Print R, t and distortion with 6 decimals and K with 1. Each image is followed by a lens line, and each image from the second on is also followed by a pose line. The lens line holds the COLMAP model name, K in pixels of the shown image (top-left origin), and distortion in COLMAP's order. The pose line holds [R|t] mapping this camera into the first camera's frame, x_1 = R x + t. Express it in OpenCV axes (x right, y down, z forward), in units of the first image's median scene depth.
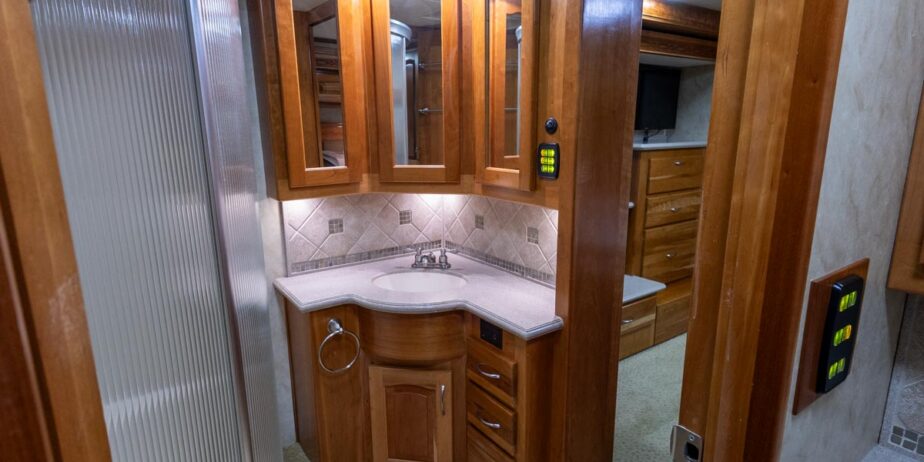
lens RADIAL K [[497.0, 0, 462.0], [0, 497.0, 231.0], [0, 0, 1]] dist [0.022855, -0.001256]
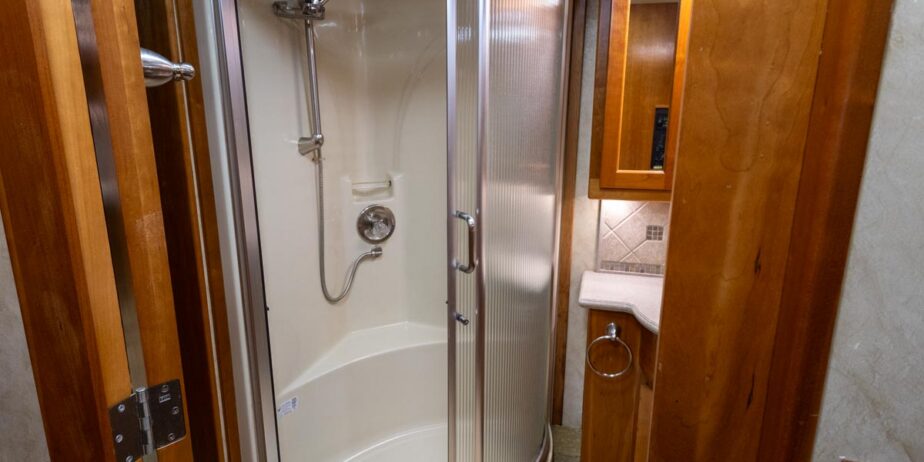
lens RADIAL K [[511.2, 0, 462.0], [0, 511.2, 231.0], [0, 0, 1]] dist [0.001507, -0.000157]
pose [[0.623507, 0.183163, -0.760060, 0.273679], [-0.175083, 0.980191, 0.092584, -0.041834], [0.761962, 0.075346, 0.643224, 0.099189]]
